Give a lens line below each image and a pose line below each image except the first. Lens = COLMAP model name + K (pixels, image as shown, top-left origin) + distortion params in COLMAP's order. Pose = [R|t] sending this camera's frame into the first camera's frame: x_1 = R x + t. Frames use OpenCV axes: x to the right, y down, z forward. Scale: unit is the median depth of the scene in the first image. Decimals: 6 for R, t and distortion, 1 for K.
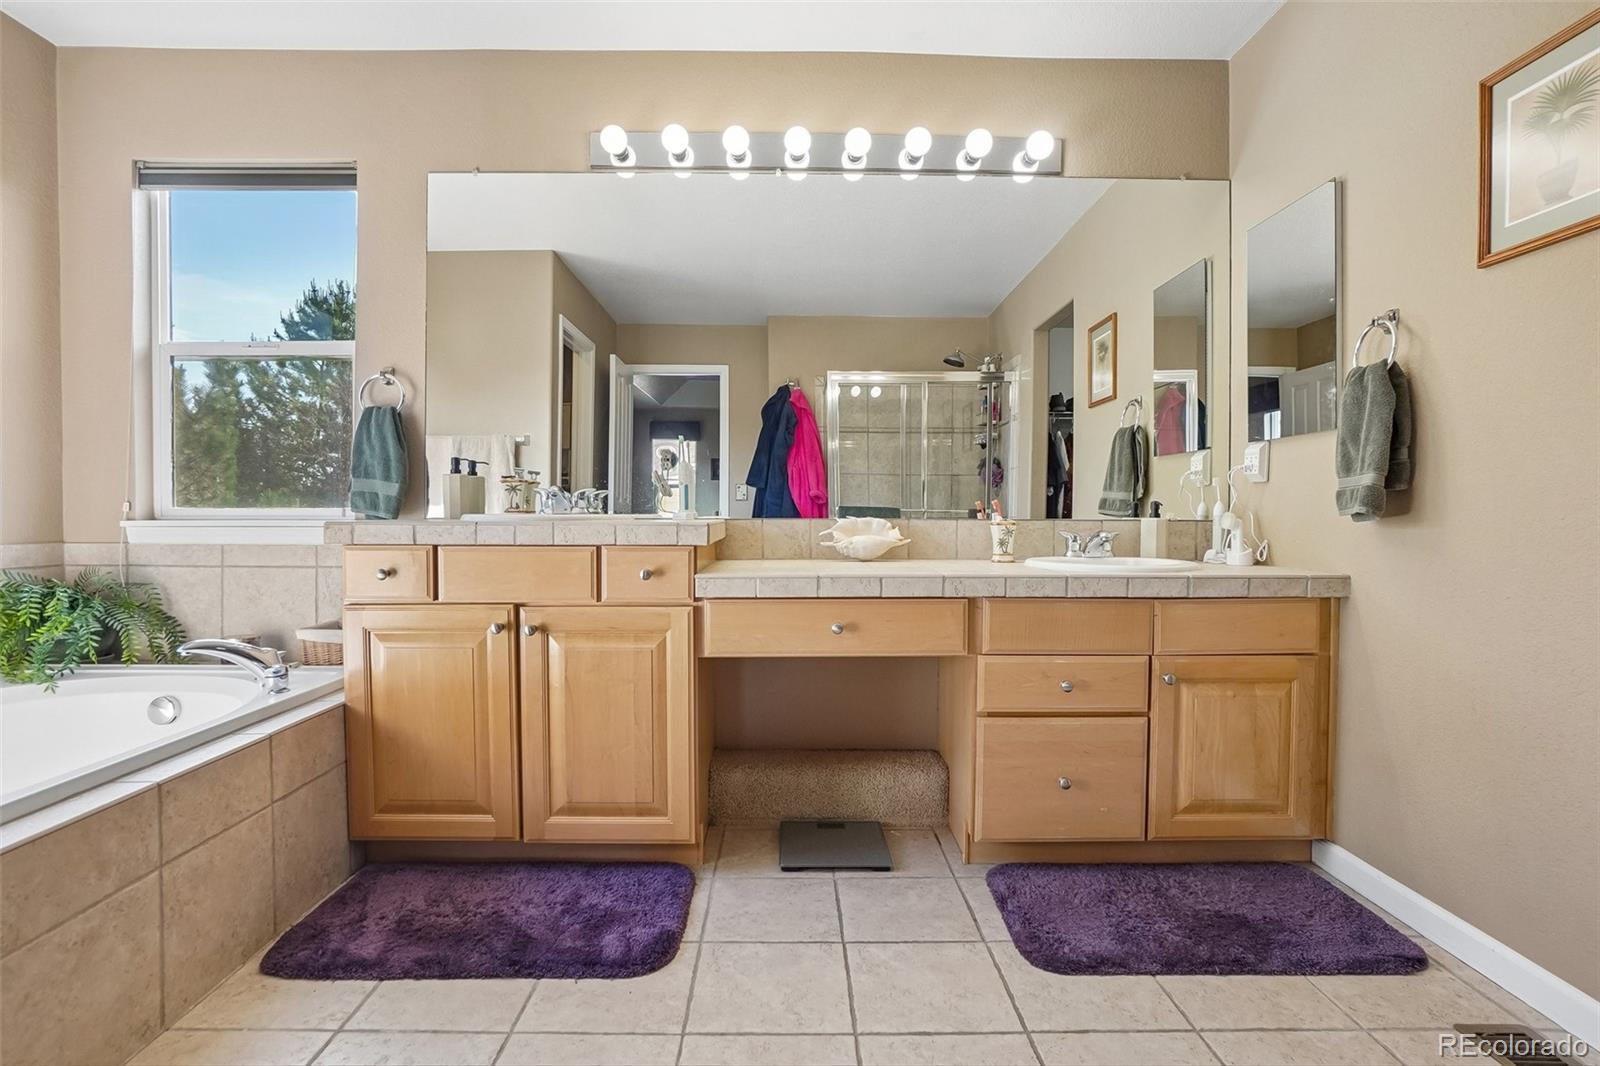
lens RADIAL K [[802.6, 0, 784.1], [0, 802.6, 528.6], [0, 0, 1]] dist [-0.034831, 0.013910]
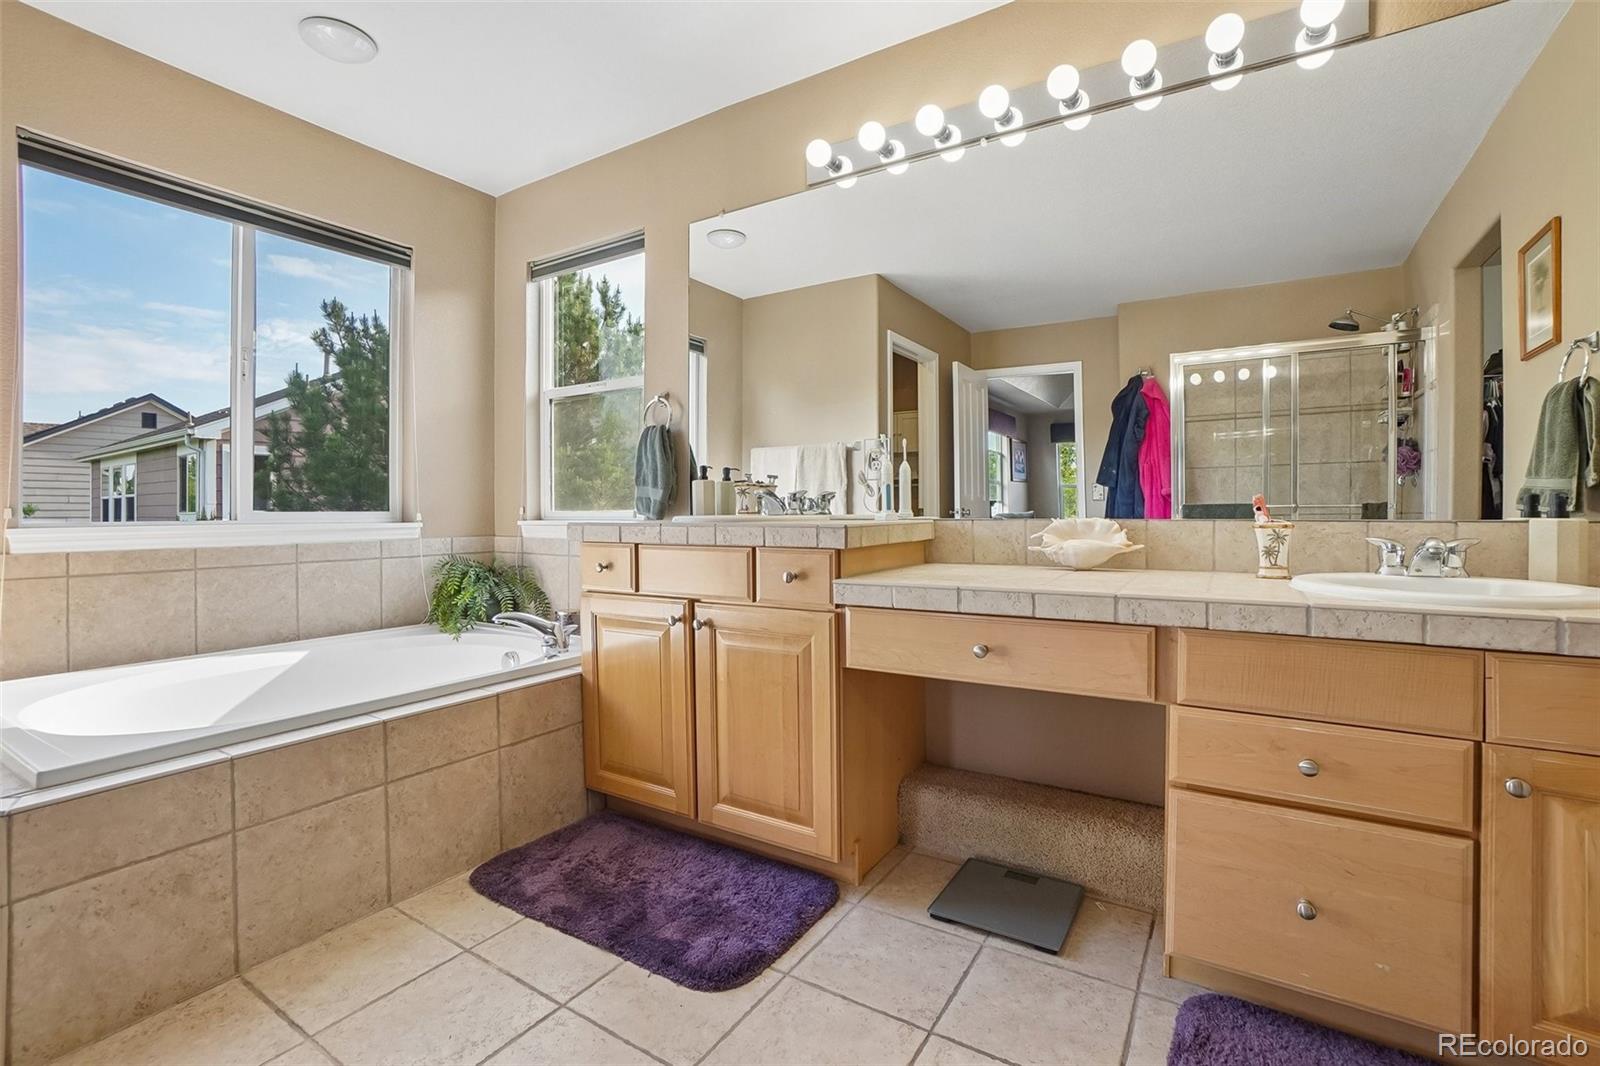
lens RADIAL K [[712.5, 0, 790.0], [0, 712.5, 513.1], [0, 0, 1]] dist [-0.047396, 0.010757]
pose [[0.842135, -0.005272, -0.539241, 0.293910], [-0.003955, 0.999865, -0.015952, -0.007275], [0.539252, 0.015566, 0.842000, 0.258506]]
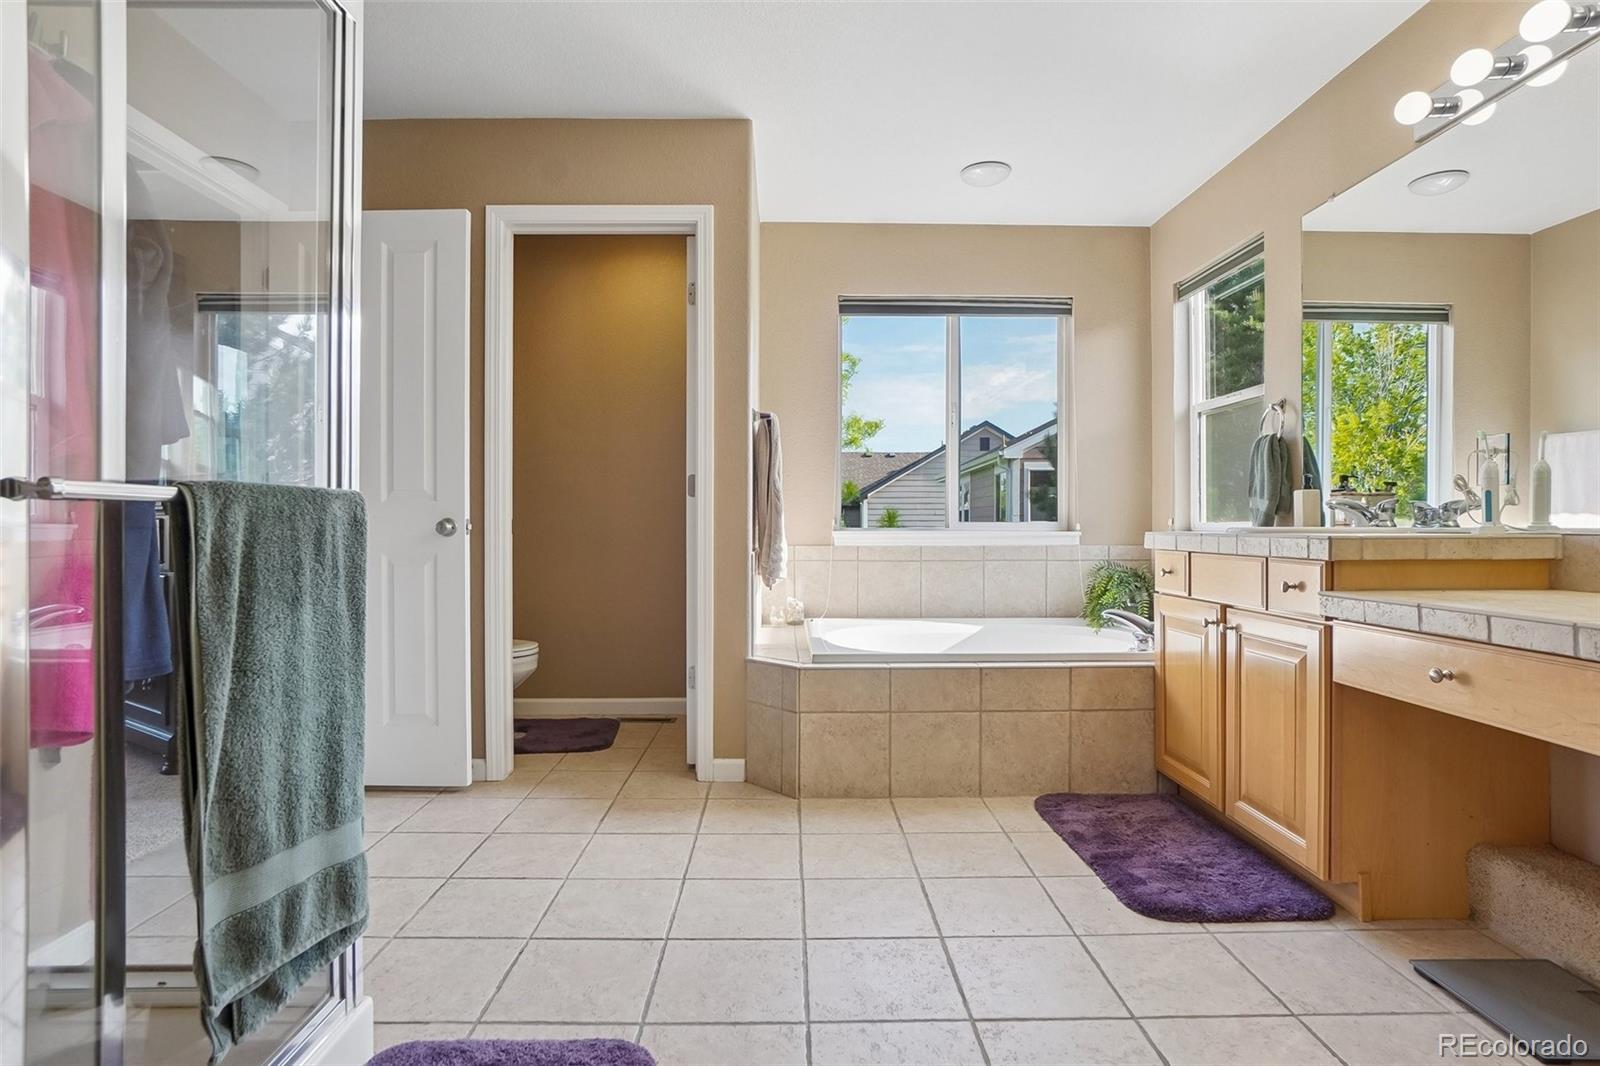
lens RADIAL K [[802.6, 0, 795.1], [0, 802.6, 529.1], [0, 0, 1]] dist [-0.034831, 0.013910]
pose [[0.008531, 0.003043, -0.999959, 0.799281], [-0.020758, 0.999780, 0.002866, -0.005238], [0.999748, 0.020732, 0.008593, 0.367392]]
